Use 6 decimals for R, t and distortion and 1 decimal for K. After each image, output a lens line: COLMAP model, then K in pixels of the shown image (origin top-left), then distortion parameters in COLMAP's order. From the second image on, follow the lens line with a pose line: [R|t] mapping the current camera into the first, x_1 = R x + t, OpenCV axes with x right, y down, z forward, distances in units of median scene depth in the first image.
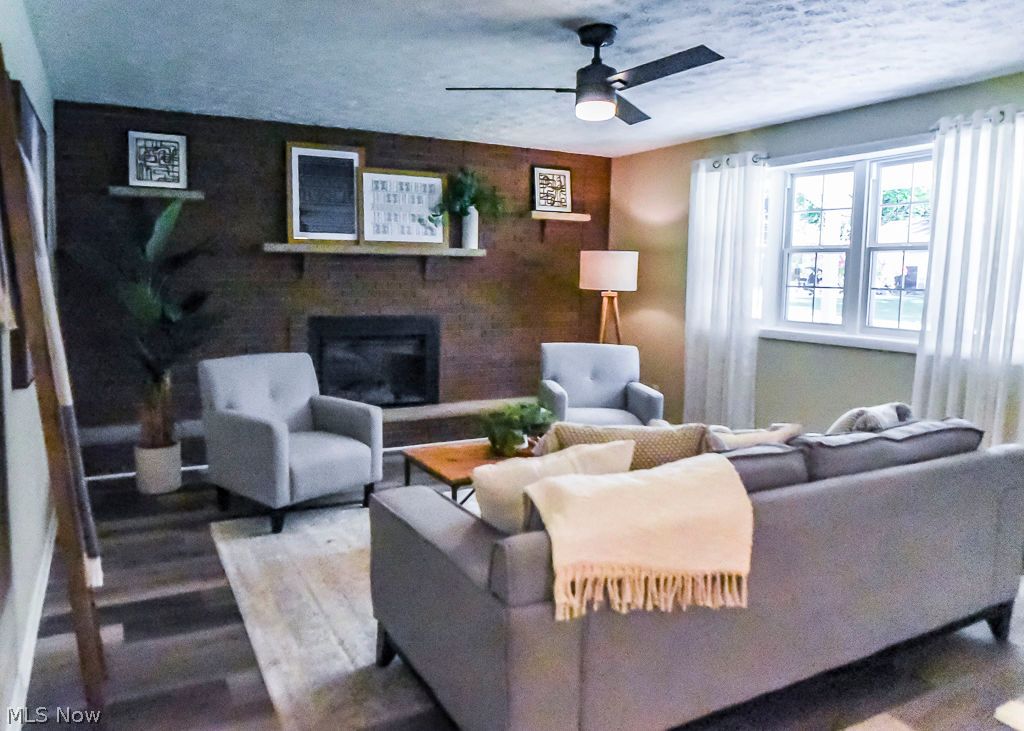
lens RADIAL K [[717.6, 0, 457.4], [0, 717.6, 337.3], [0, 0, 1]] dist [-0.041733, 0.016517]
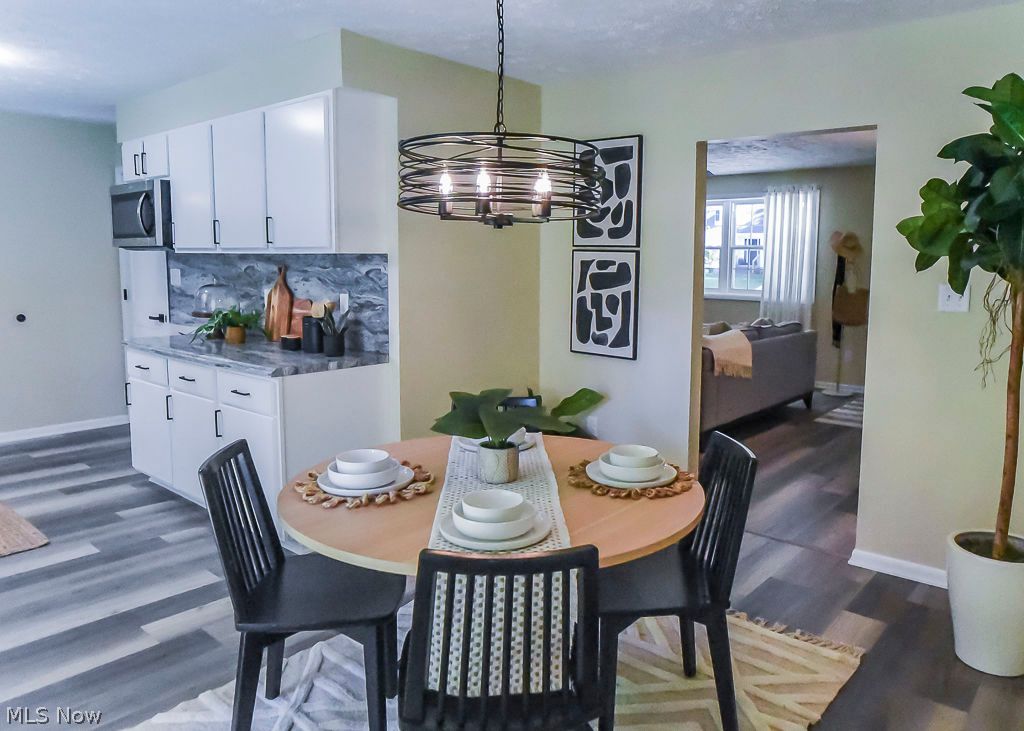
lens RADIAL K [[726.4, 0, 565.4], [0, 726.4, 336.2], [0, 0, 1]] dist [-0.032753, 0.014030]
pose [[0.914099, -0.041313, 0.403381, -0.251396], [0.027791, 0.998840, 0.039320, 0.008831], [-0.404537, -0.024732, 0.914187, -0.244044]]
